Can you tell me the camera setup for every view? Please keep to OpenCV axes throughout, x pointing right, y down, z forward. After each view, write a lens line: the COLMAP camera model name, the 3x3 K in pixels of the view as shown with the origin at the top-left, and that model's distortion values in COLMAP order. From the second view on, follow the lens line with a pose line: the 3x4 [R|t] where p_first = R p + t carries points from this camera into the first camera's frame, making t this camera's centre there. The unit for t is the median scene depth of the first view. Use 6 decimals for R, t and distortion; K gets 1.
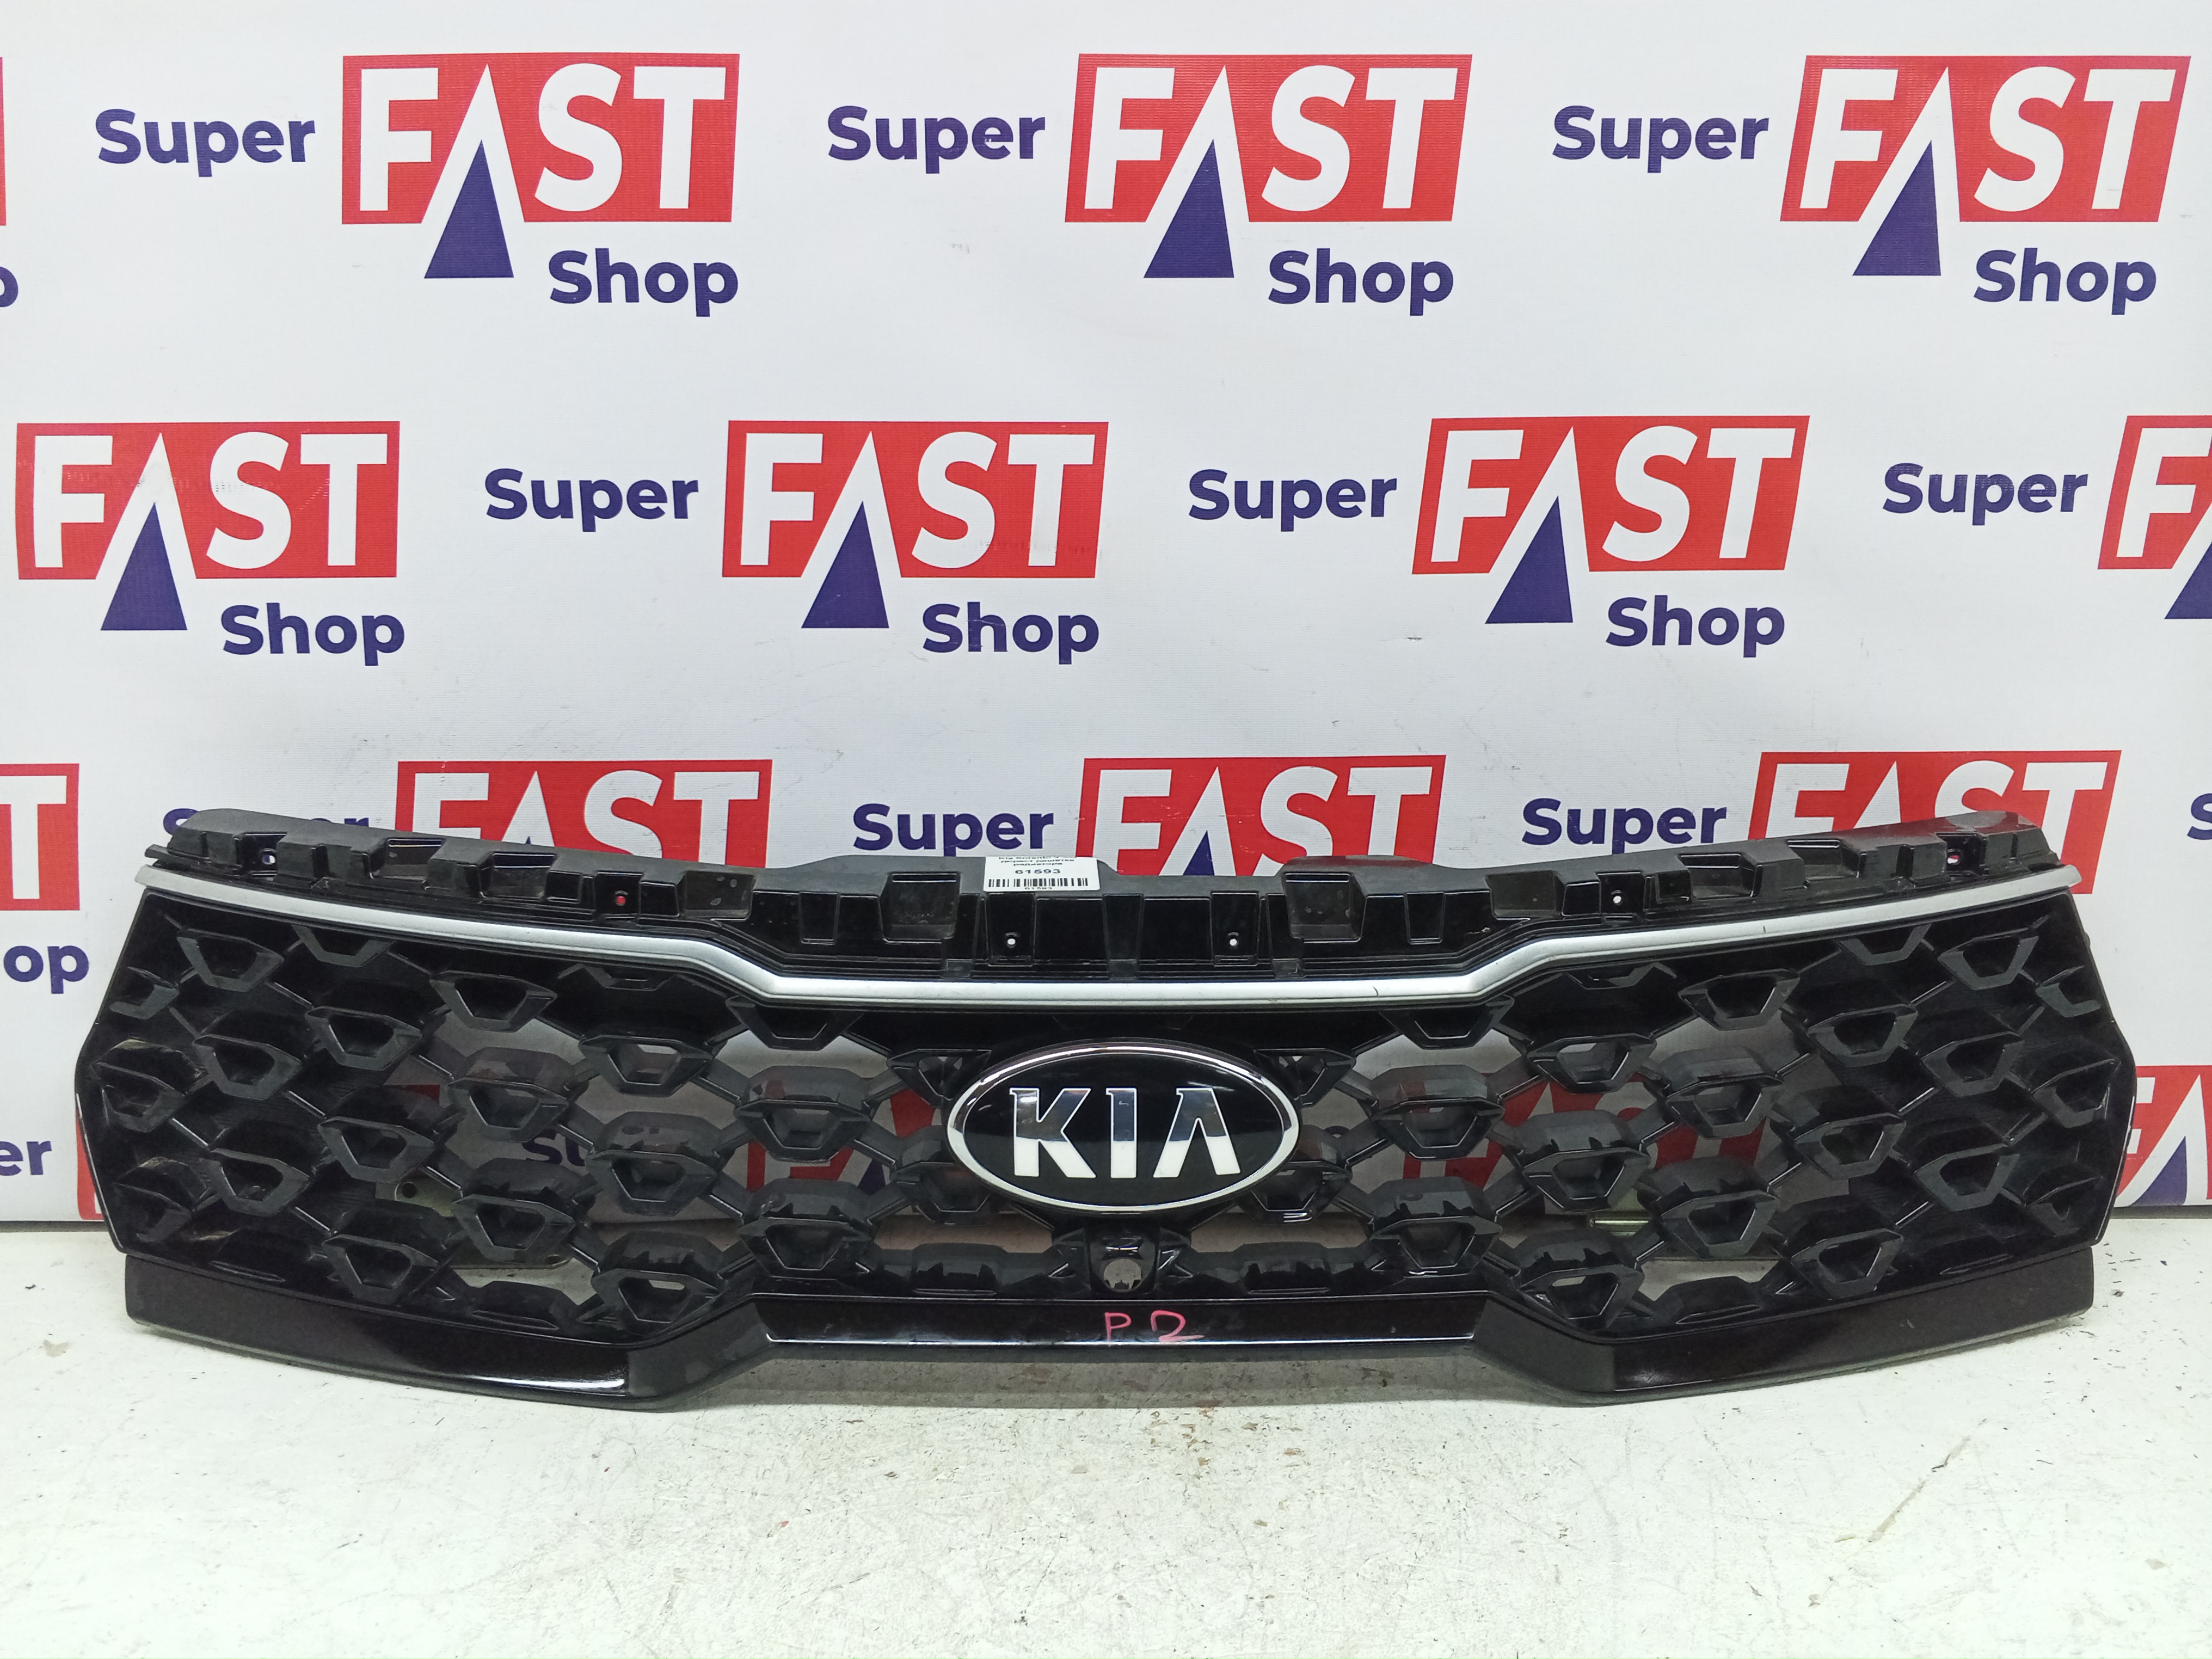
lens RADIAL K [[1794.2, 0, 1120.5], [0, 1794.2, 823.2], [0, 0, 1]] dist [0.010425, -0.040441]
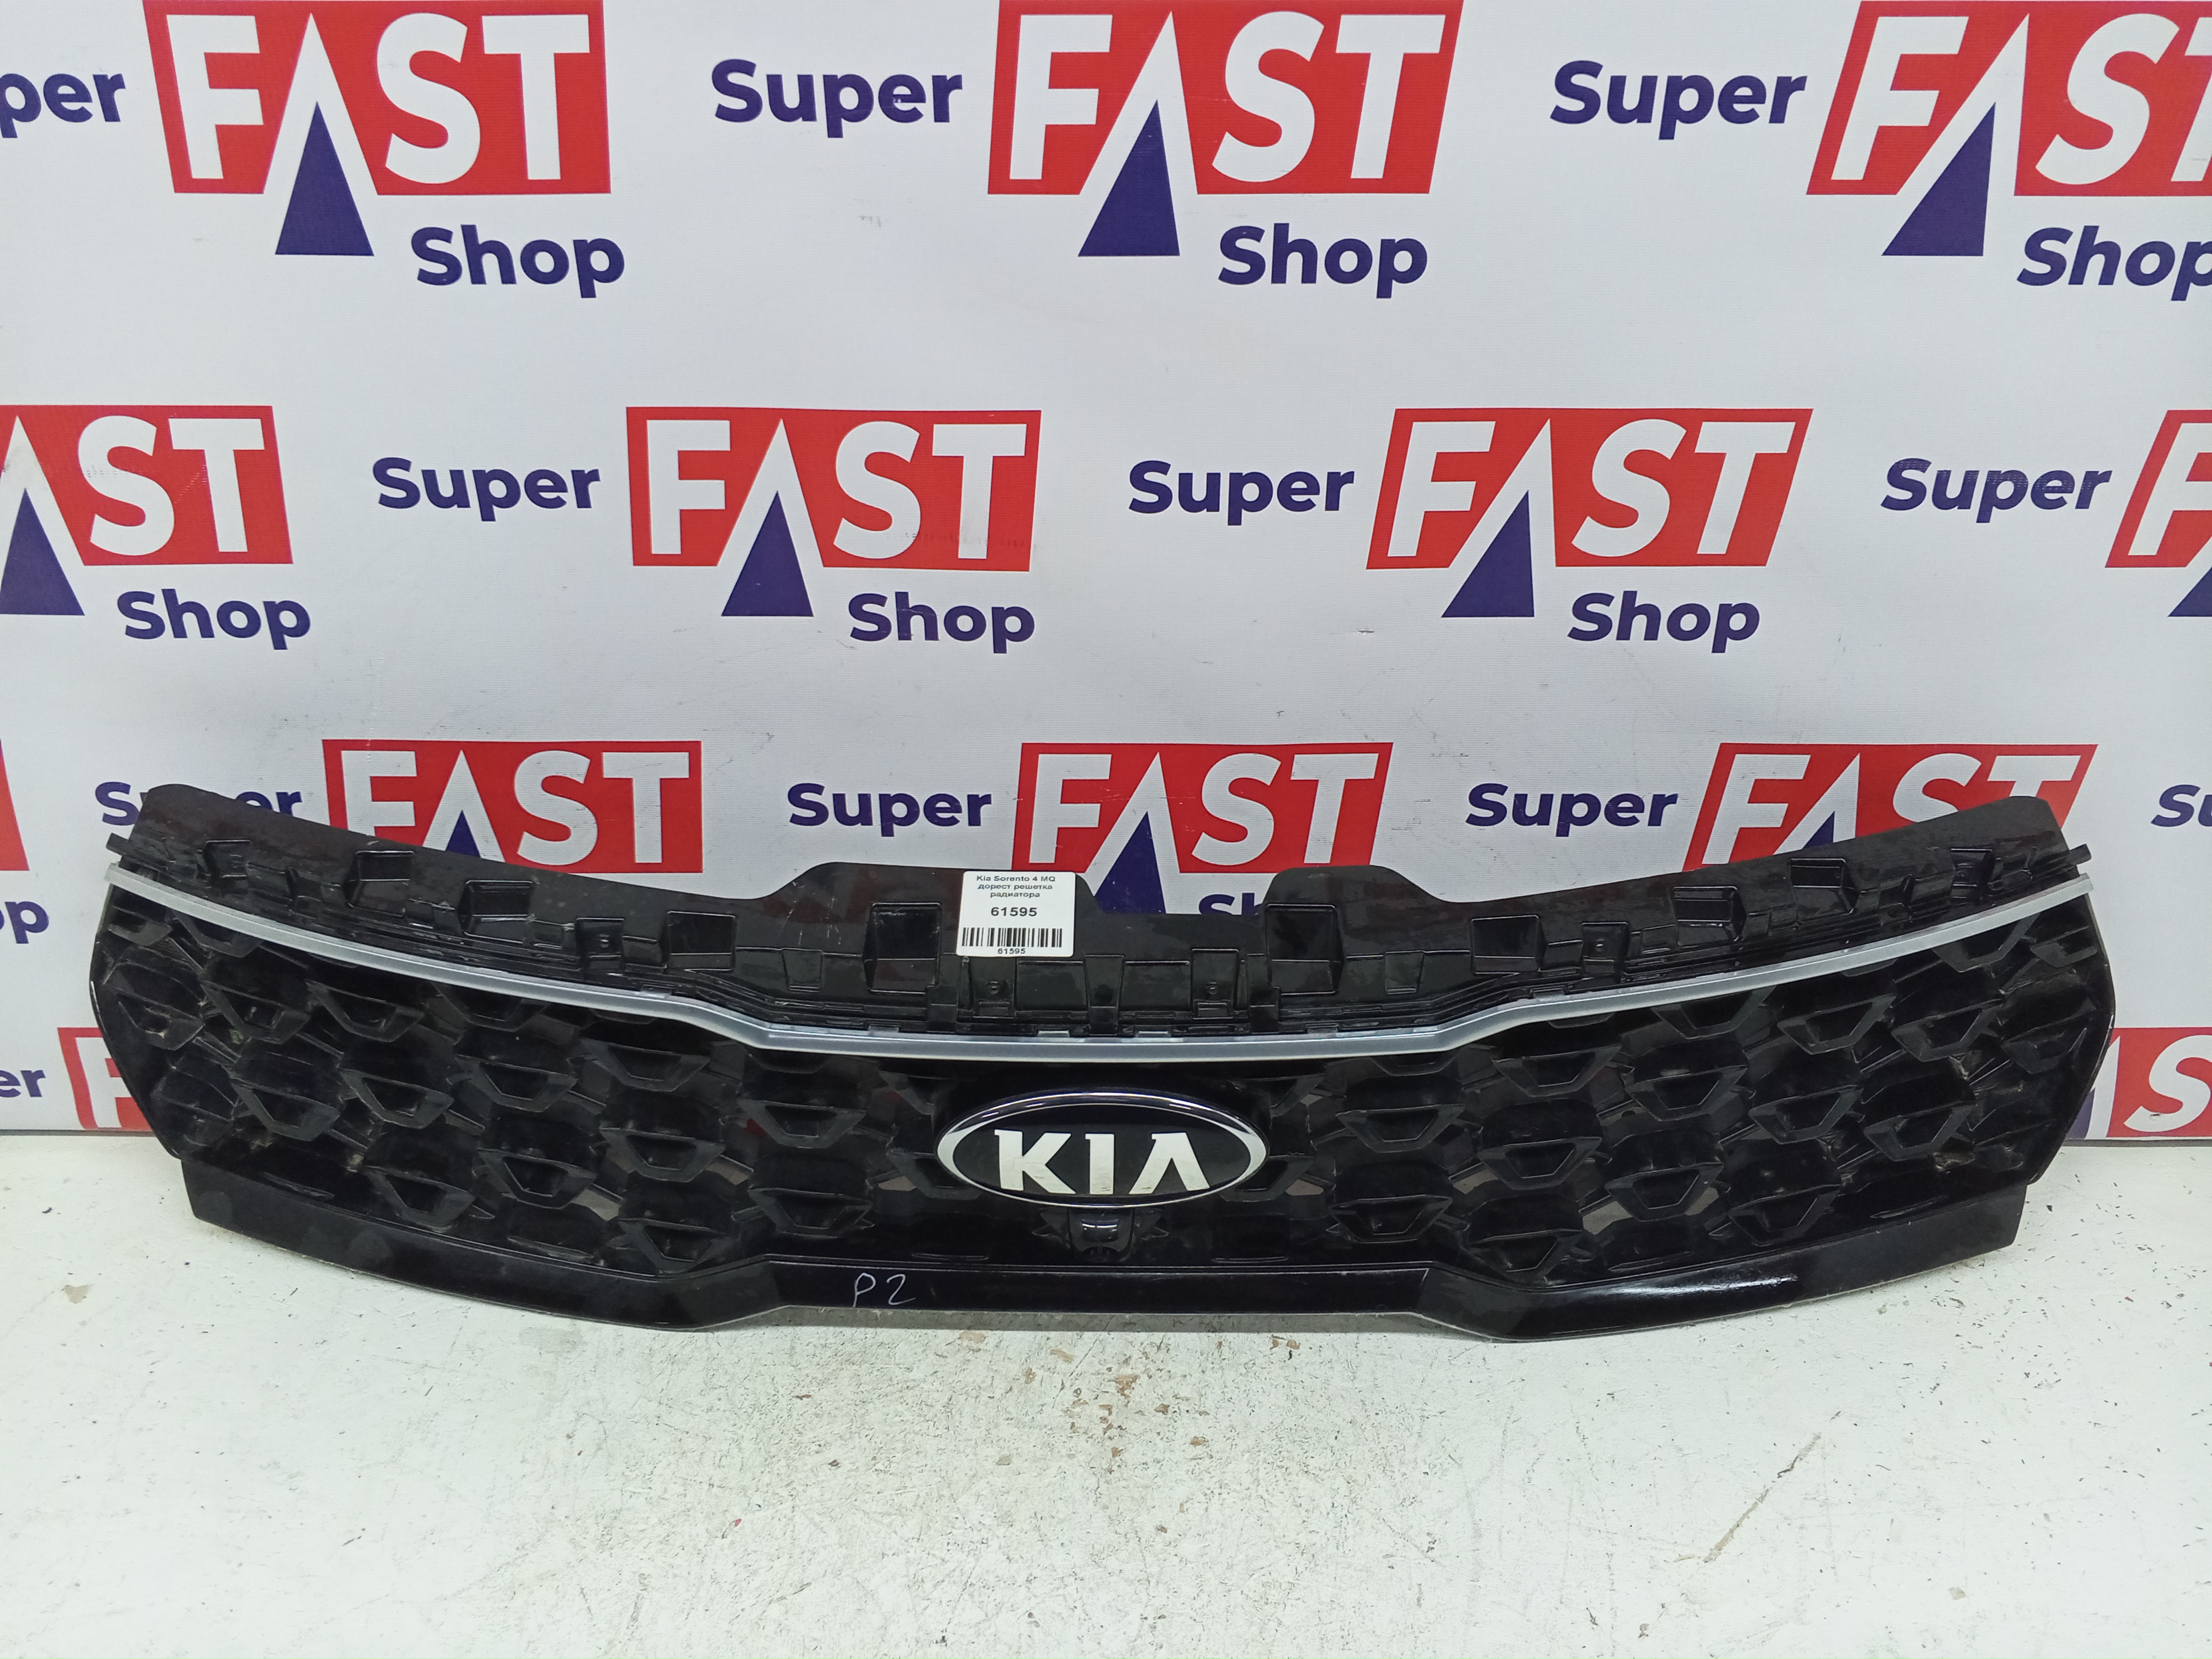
lens RADIAL K [[1794.2, 0, 1112.2], [0, 1794.2, 820.5], [0, 0, 1]] dist [0.010425, -0.040441]
pose [[0.999738, 0.016006, -0.016361, 0.048451], [-0.009919, 0.947171, 0.320575, -0.321070], [0.020628, -0.320329, 0.947082, 0.067621]]
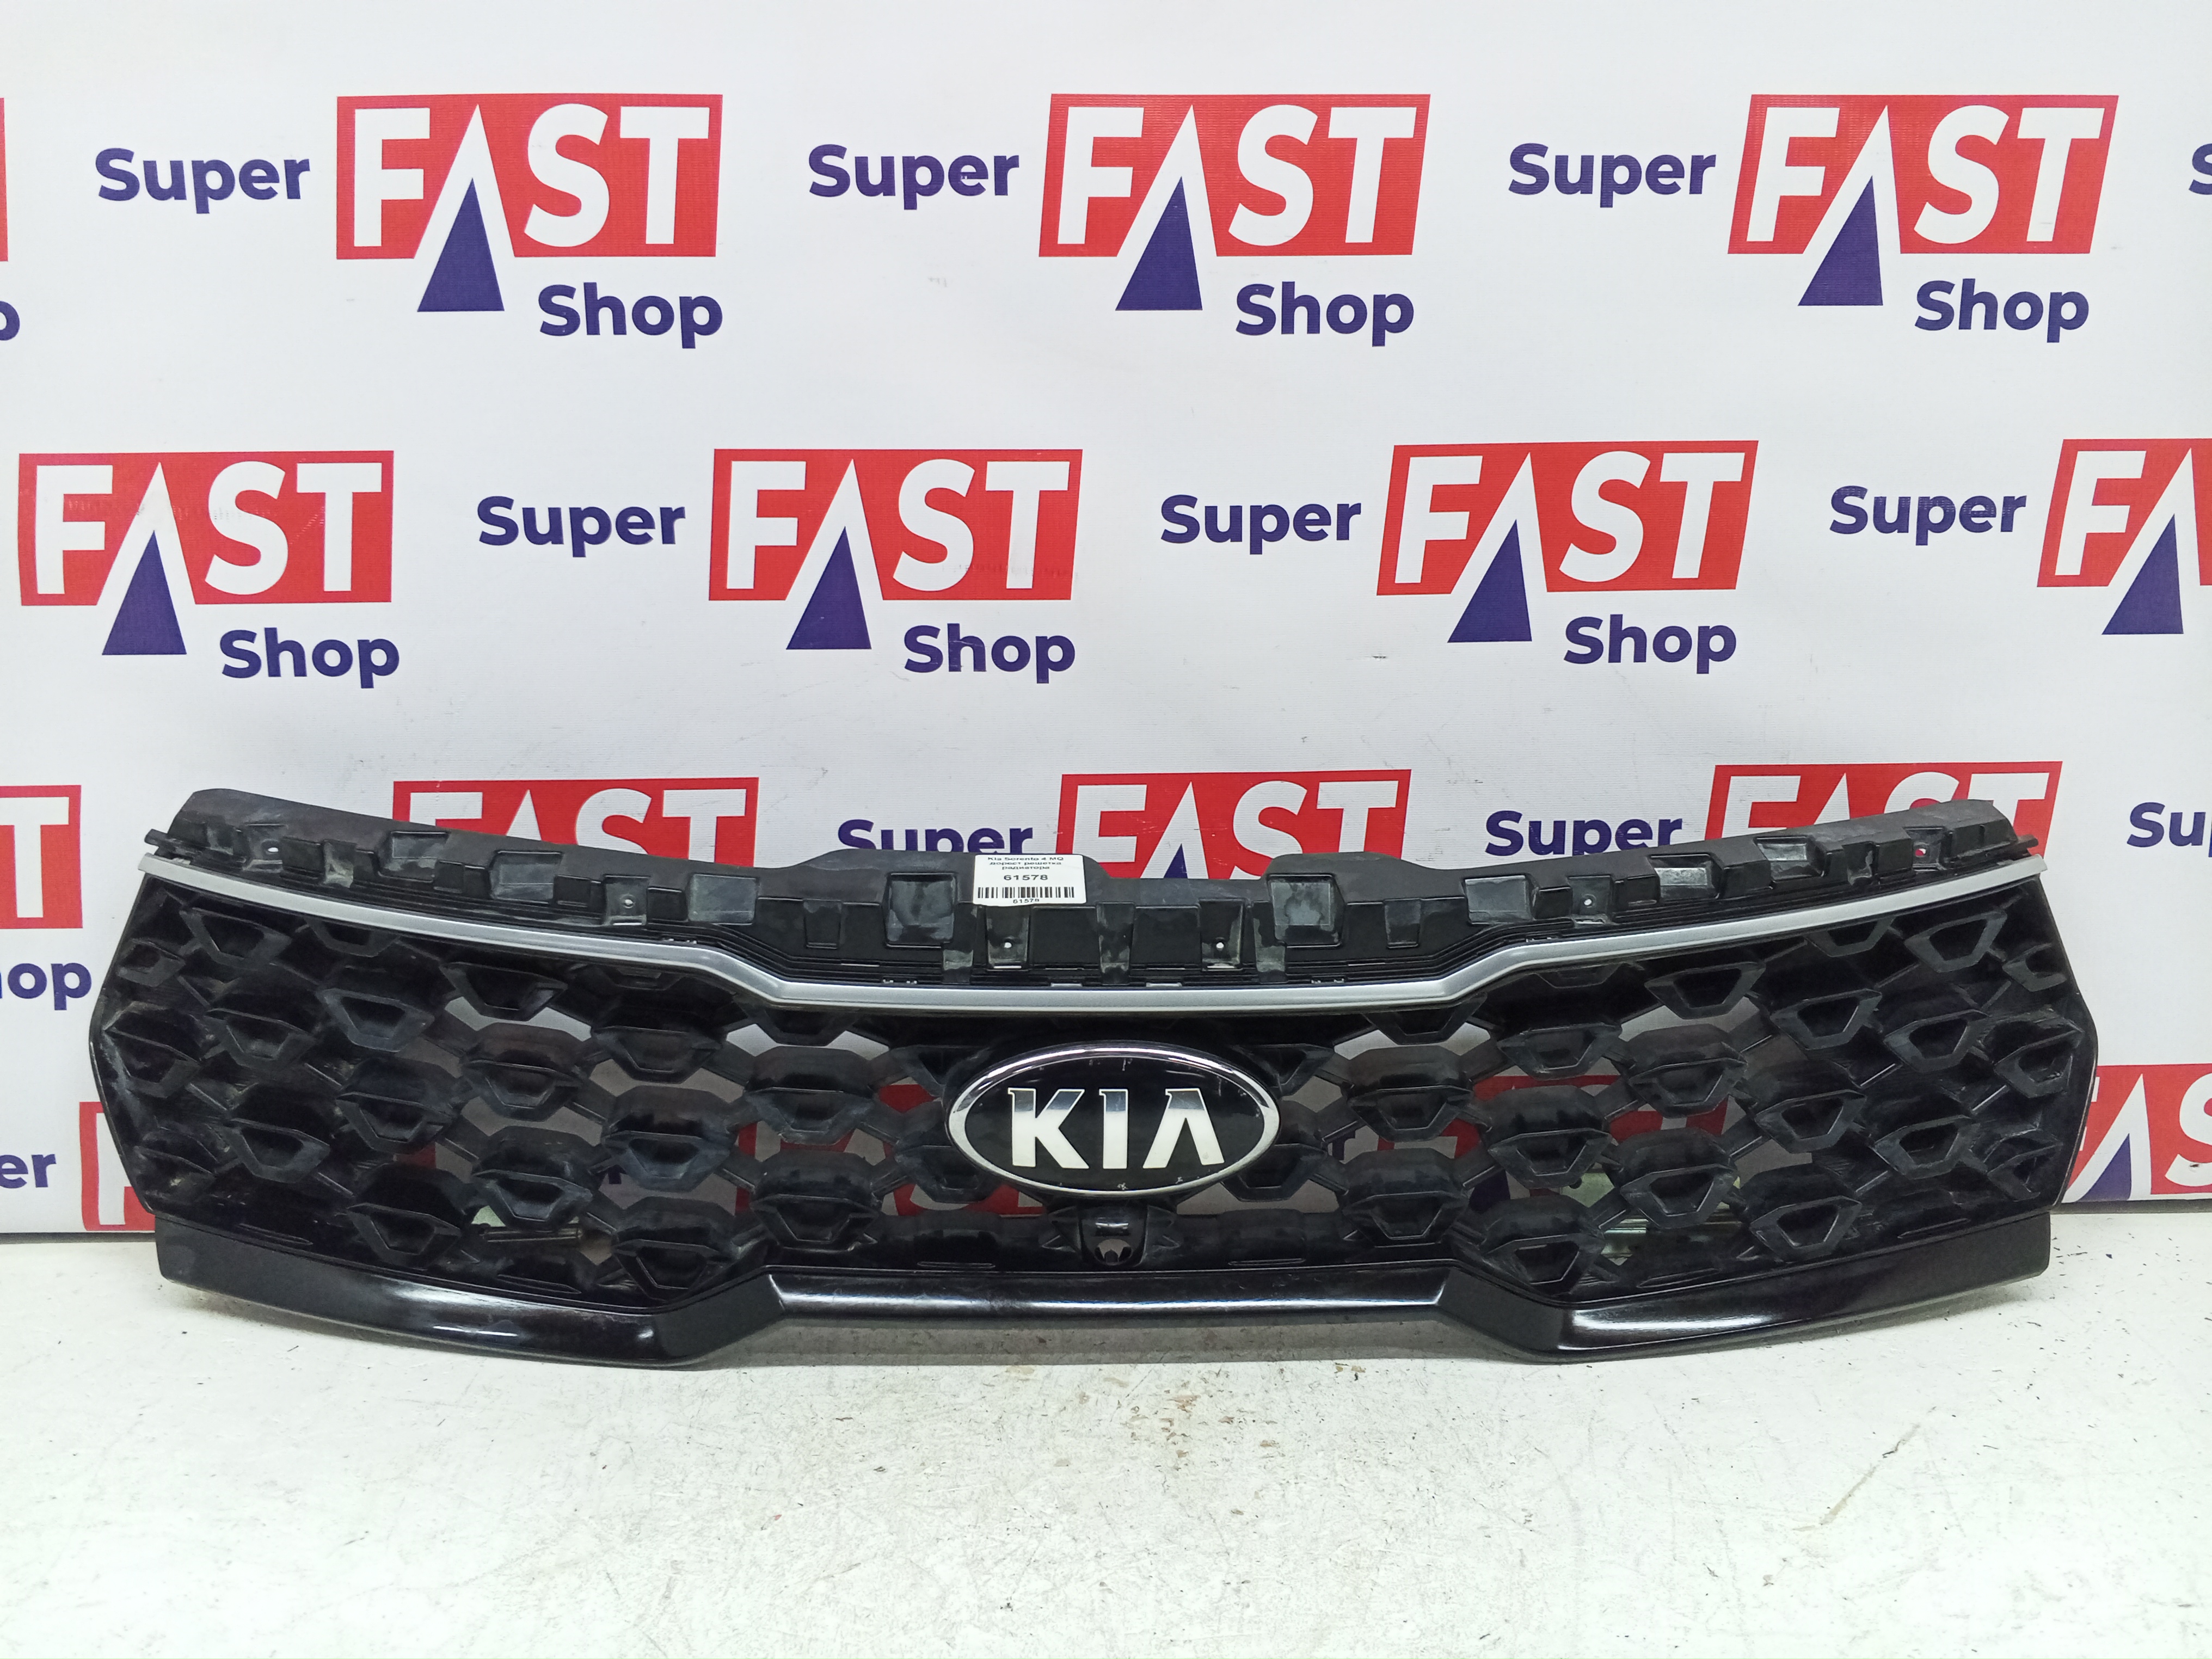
lens RADIAL K [[1794.2, 0, 1110.2], [0, 1794.2, 822.4], [0, 0, 1]] dist [0.010425, -0.040441]
pose [[0.999918, -0.006014, 0.011327, -0.003791], [0.006078, 0.999966, -0.005583, -0.002797], [-0.011293, 0.005651, 0.999920, -0.032463]]
